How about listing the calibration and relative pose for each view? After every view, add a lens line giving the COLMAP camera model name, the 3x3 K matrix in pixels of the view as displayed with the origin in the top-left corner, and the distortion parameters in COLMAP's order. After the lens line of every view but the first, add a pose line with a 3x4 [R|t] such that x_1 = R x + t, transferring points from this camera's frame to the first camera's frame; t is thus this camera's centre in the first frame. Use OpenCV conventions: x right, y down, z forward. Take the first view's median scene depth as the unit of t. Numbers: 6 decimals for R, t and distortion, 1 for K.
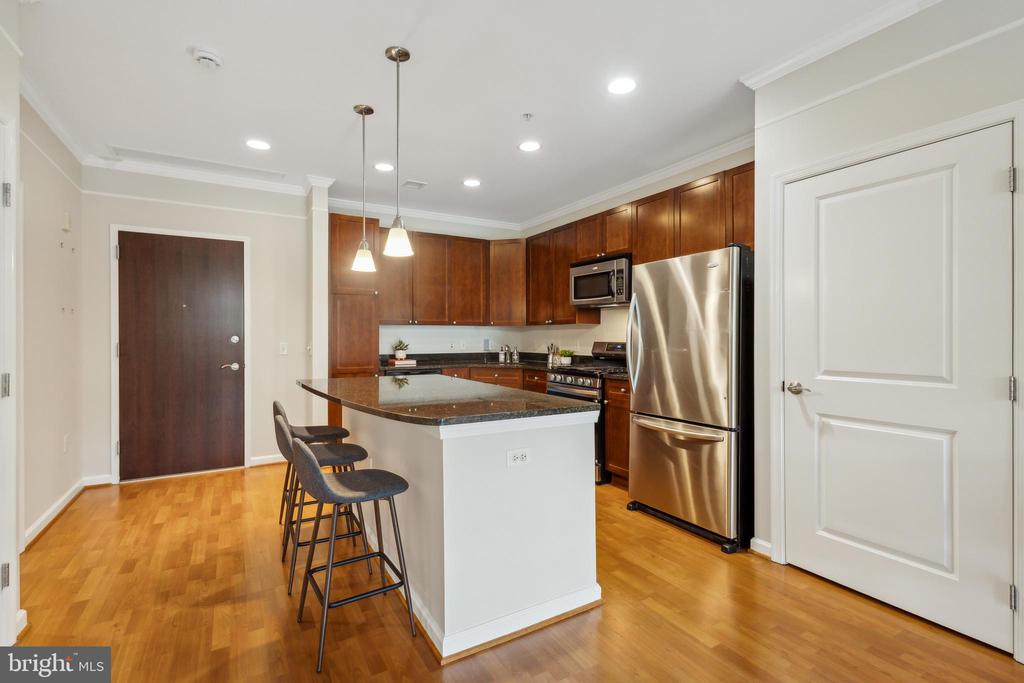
lens RADIAL K [[472.2, 0, 514.4], [0, 472.2, 347.4], [0, 0, 1]] dist [0.008564, -0.001604]
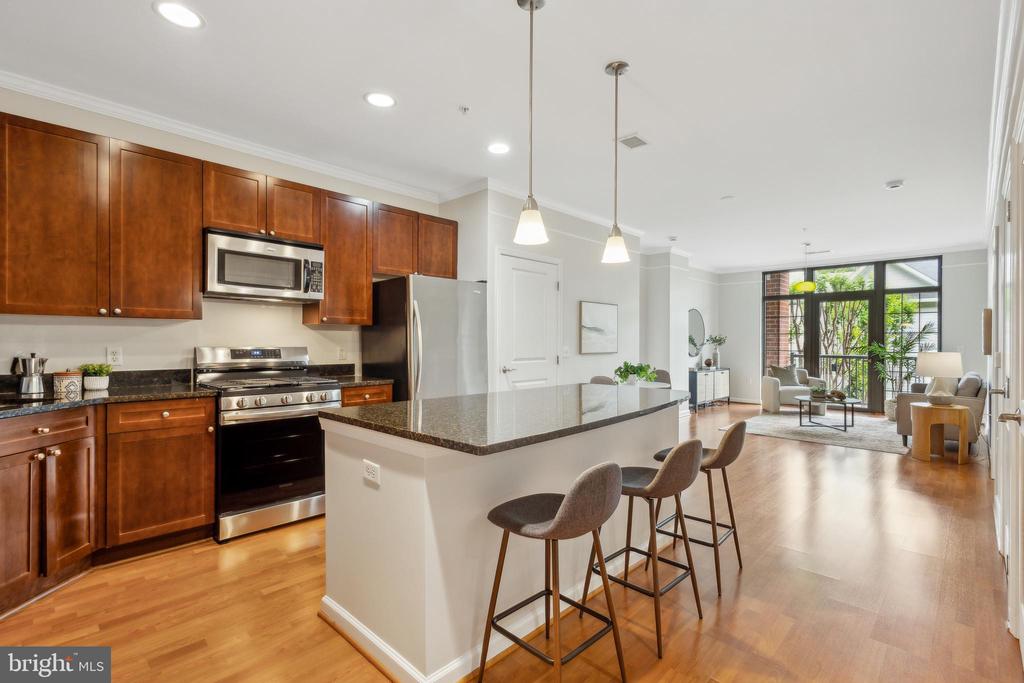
lens RADIAL K [[472.2, 0, 516.4], [0, 472.2, 341.9], [0, 0, 1]] dist [0.008564, -0.001604]
pose [[-0.267893, 0.001755, 0.963447, -0.972567], [0.019624, 0.999801, 0.003635, -0.021760], [-0.963249, 0.019880, -0.267874, 1.212597]]
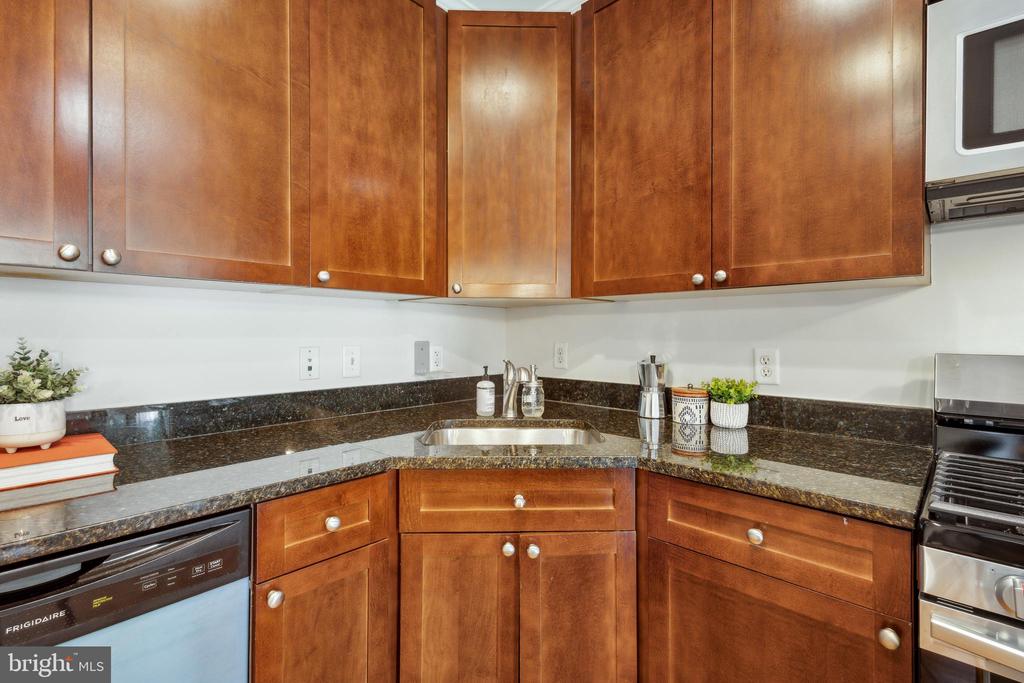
lens RADIAL K [[472.2, 0, 515.6], [0, 472.2, 334.2], [0, 0, 1]] dist [0.008564, -0.001604]
pose [[0.962511, 0.002630, 0.271231, -0.175775], [0.003744, 0.999729, -0.022979, -0.028960], [-0.271217, 0.023133, 0.962240, 1.338620]]
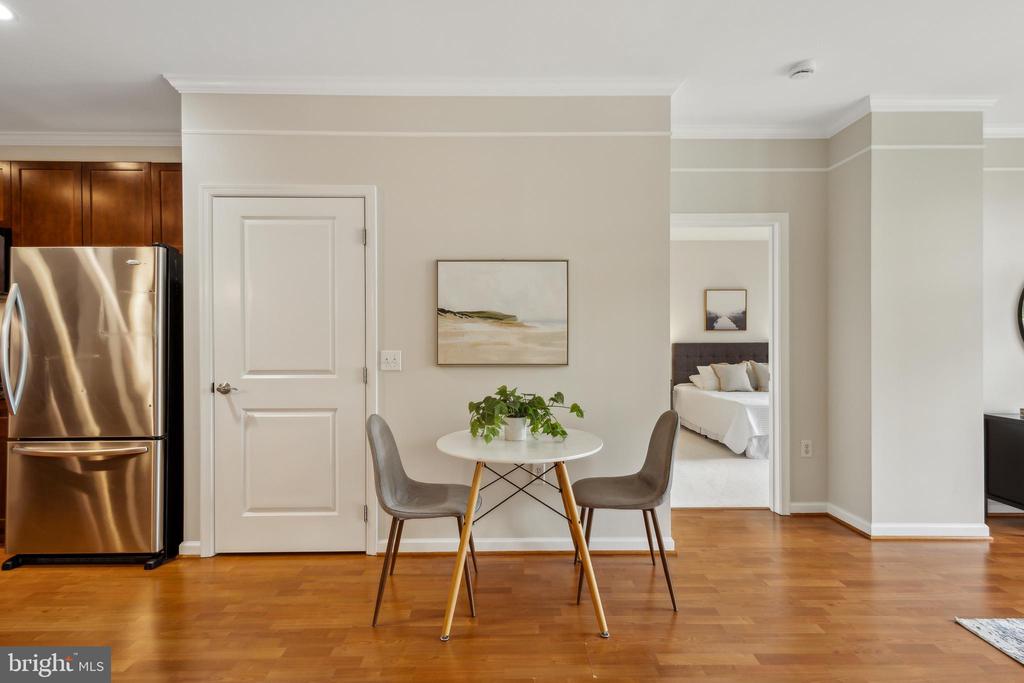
lens RADIAL K [[472.2, 0, 509.4], [0, 472.2, 334.2], [0, 0, 1]] dist [0.008564, -0.001604]
pose [[0.501080, -0.001686, 0.865399, -0.014031], [0.018796, 0.999783, -0.008936, -0.013473], [-0.865197, 0.020743, 0.501003, -0.092941]]
